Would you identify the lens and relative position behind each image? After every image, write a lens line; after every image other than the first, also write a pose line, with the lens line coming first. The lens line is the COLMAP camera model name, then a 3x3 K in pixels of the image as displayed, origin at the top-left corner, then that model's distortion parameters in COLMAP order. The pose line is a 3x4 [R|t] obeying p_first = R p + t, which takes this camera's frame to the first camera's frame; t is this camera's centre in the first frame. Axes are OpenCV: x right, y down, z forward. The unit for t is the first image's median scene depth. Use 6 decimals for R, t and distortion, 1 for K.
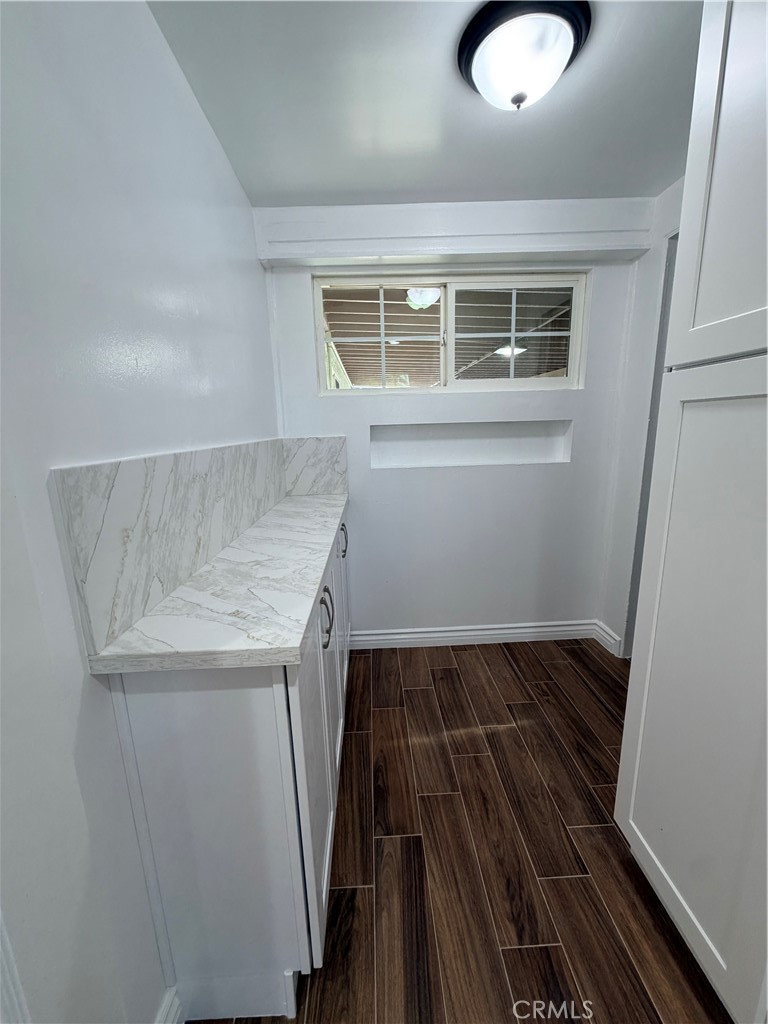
lens RADIAL K [[407.3, 0, 385.2], [0, 407.3, 508.9], [0, 0, 1]] dist [0.000113, -0.000010]
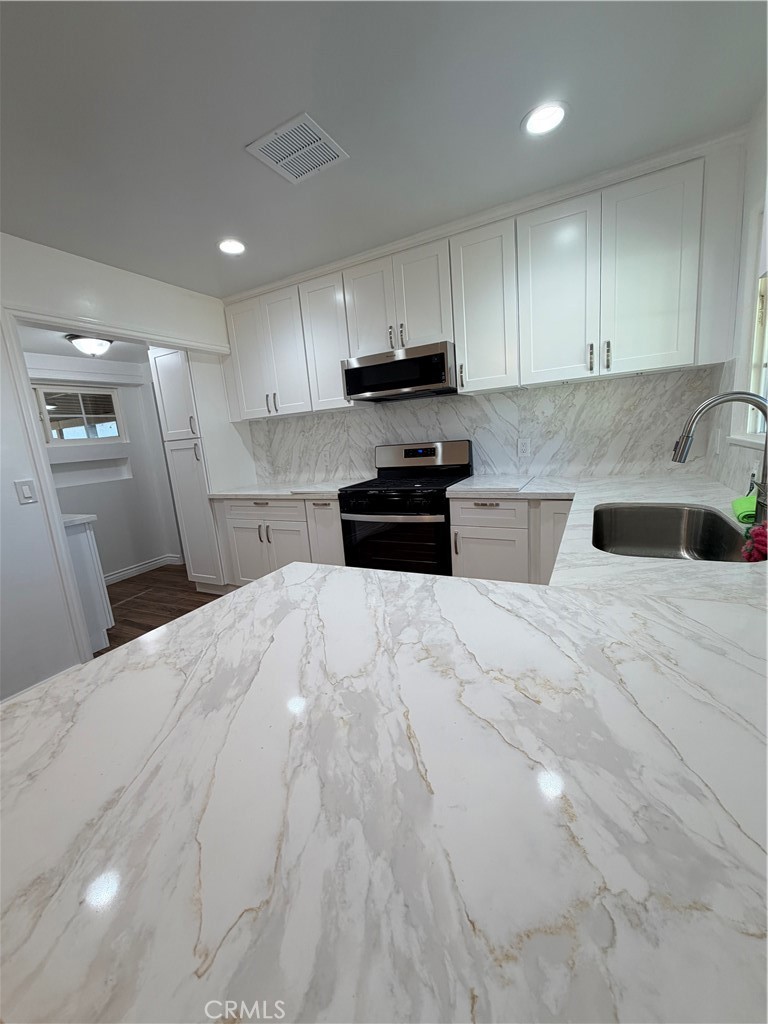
lens RADIAL K [[407.3, 0, 385.2], [0, 407.3, 508.9], [0, 0, 1]] dist [0.000113, -0.000010]
pose [[0.488476, -0.172309, 0.855395, -1.008883], [0.247369, 0.967437, 0.053618, 0.345173], [-0.836780, 0.185407, 0.515193, -1.551731]]
